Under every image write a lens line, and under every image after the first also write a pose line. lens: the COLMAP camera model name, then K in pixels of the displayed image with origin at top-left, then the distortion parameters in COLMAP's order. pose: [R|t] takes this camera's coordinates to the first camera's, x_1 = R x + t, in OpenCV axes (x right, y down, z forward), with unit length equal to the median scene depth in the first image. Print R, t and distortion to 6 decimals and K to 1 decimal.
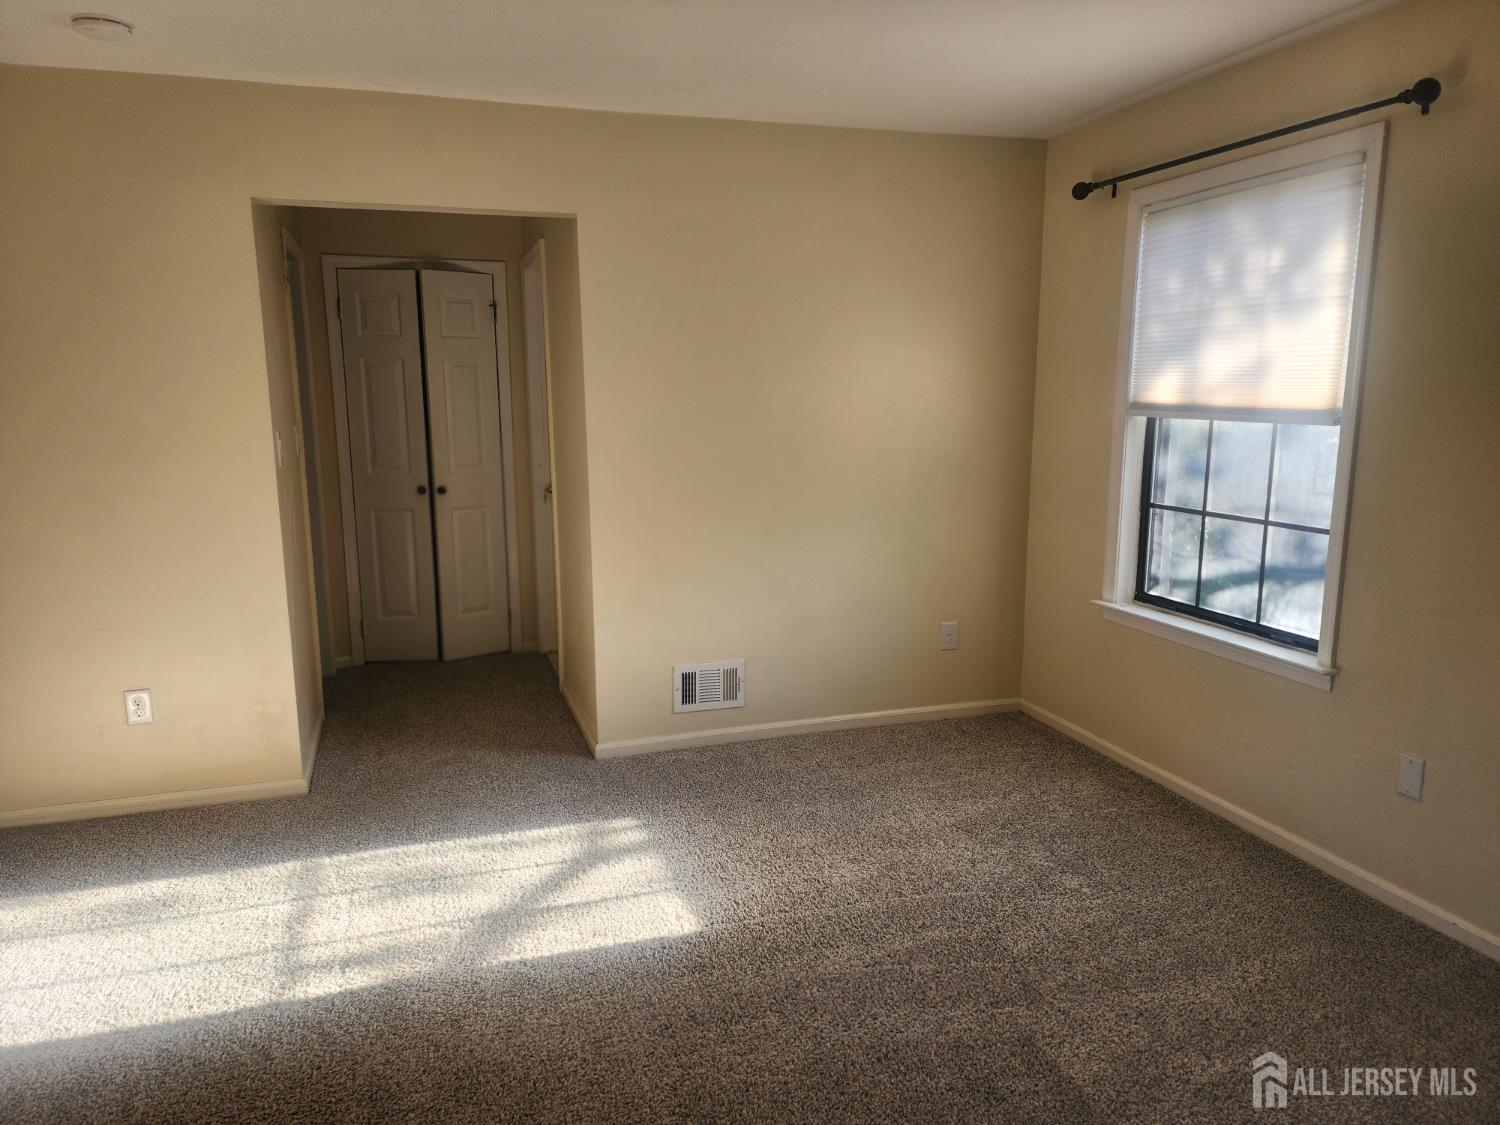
lens RADIAL K [[1010.2, 0, 741.9], [0, 1010.2, 562.6], [0, 0, 1]] dist [0.089919, -0.074517]
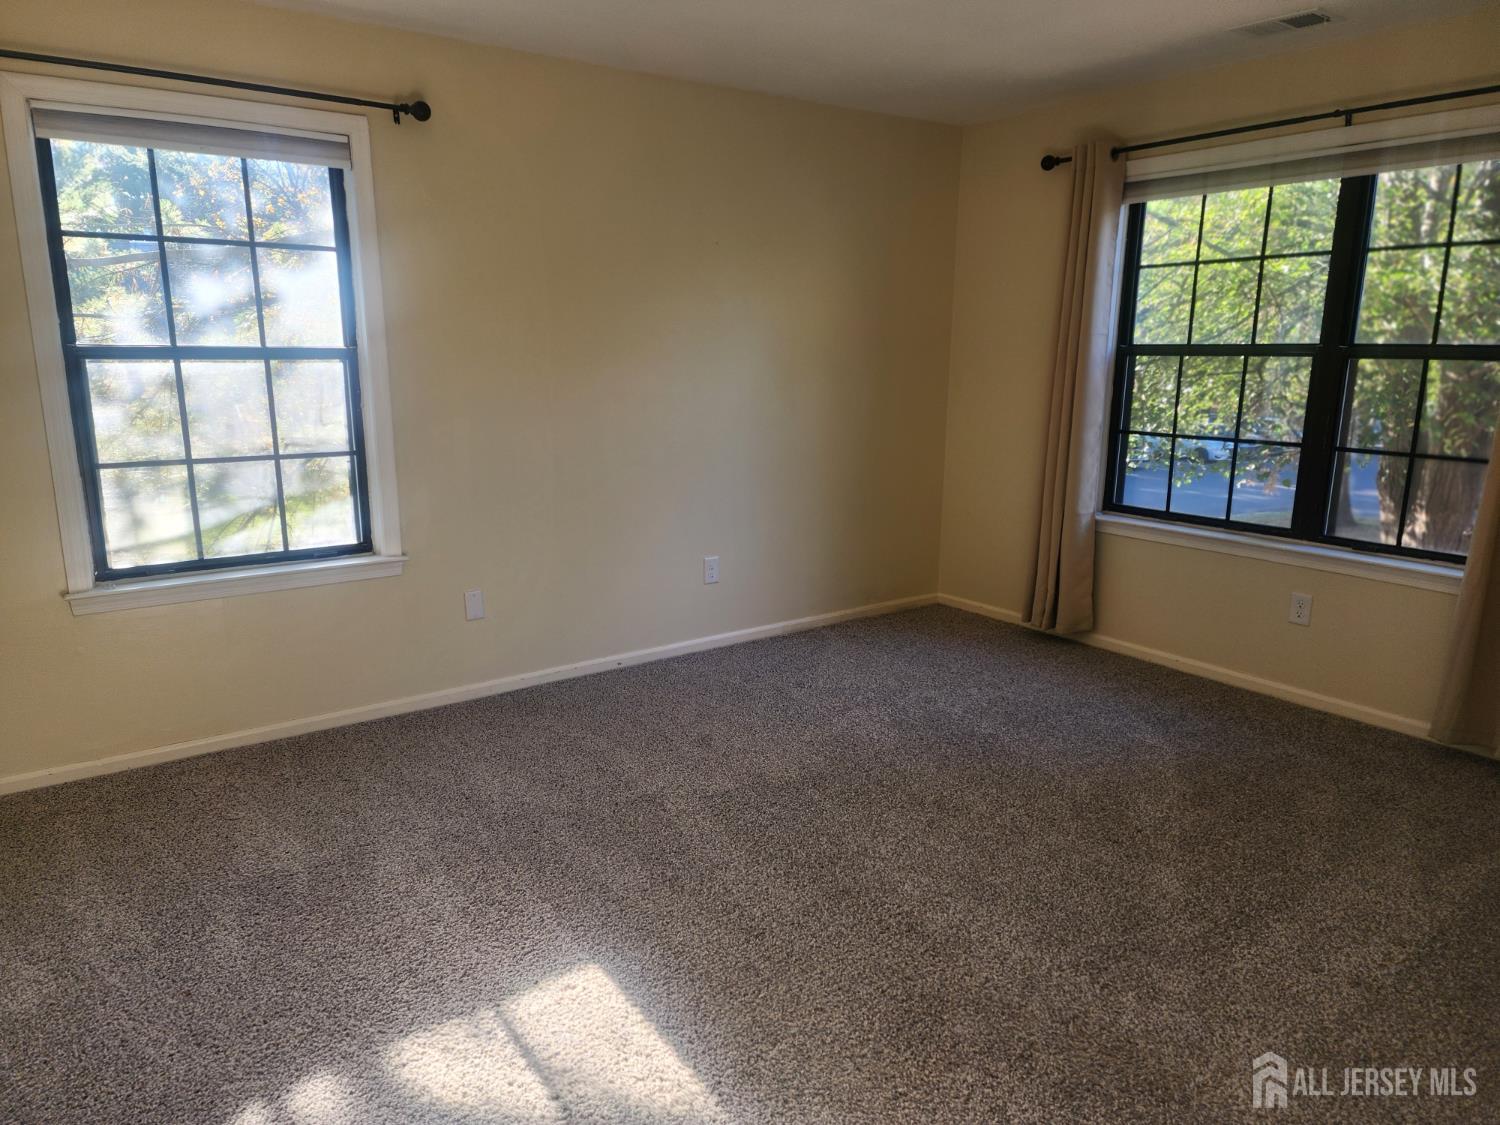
lens RADIAL K [[1010.2, 0, 748.0], [0, 1010.2, 561.7], [0, 0, 1]] dist [0.089919, -0.074517]
pose [[-0.277948, -0.204847, 0.938500, -0.644625], [0.158225, 0.953890, 0.255066, -0.128639], [-0.947476, 0.219389, -0.232720, 0.803208]]
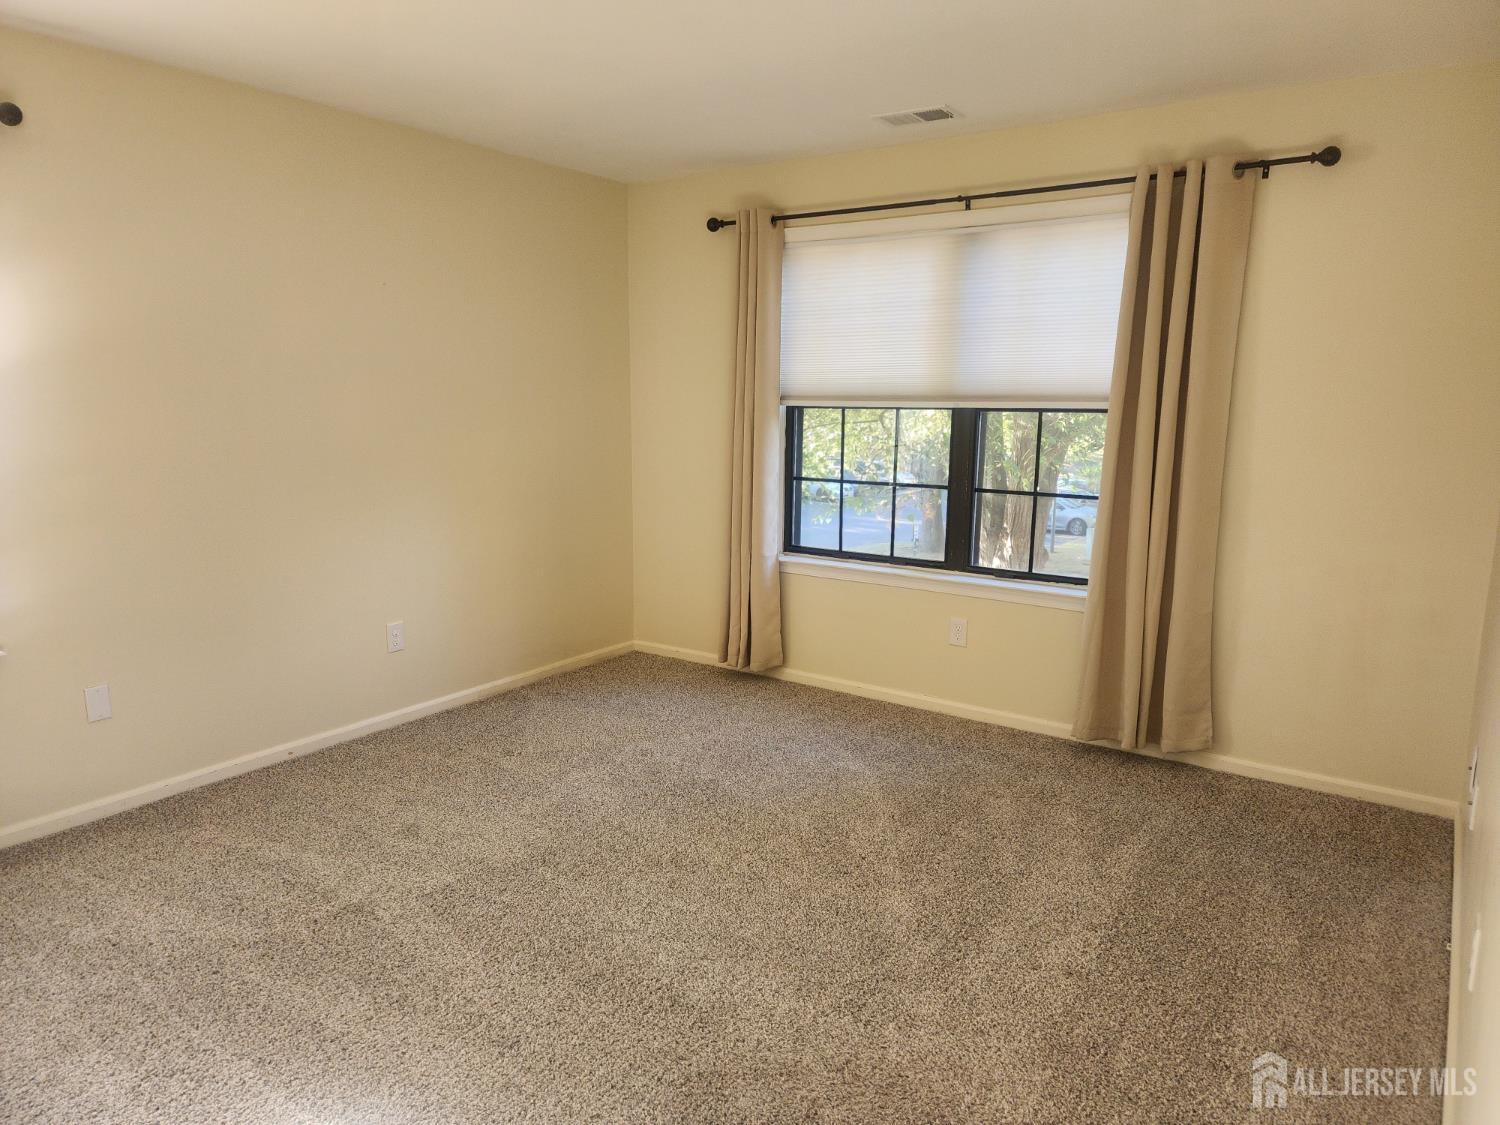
lens RADIAL K [[1010.2, 0, 755.8], [0, 1010.2, 562.8], [0, 0, 1]] dist [0.089919, -0.074517]
pose [[-0.581179, -0.140897, 0.801485, -0.598585], [0.128550, 0.956636, 0.261386, -0.137462], [-0.803558, 0.254943, -0.537865, 0.835004]]
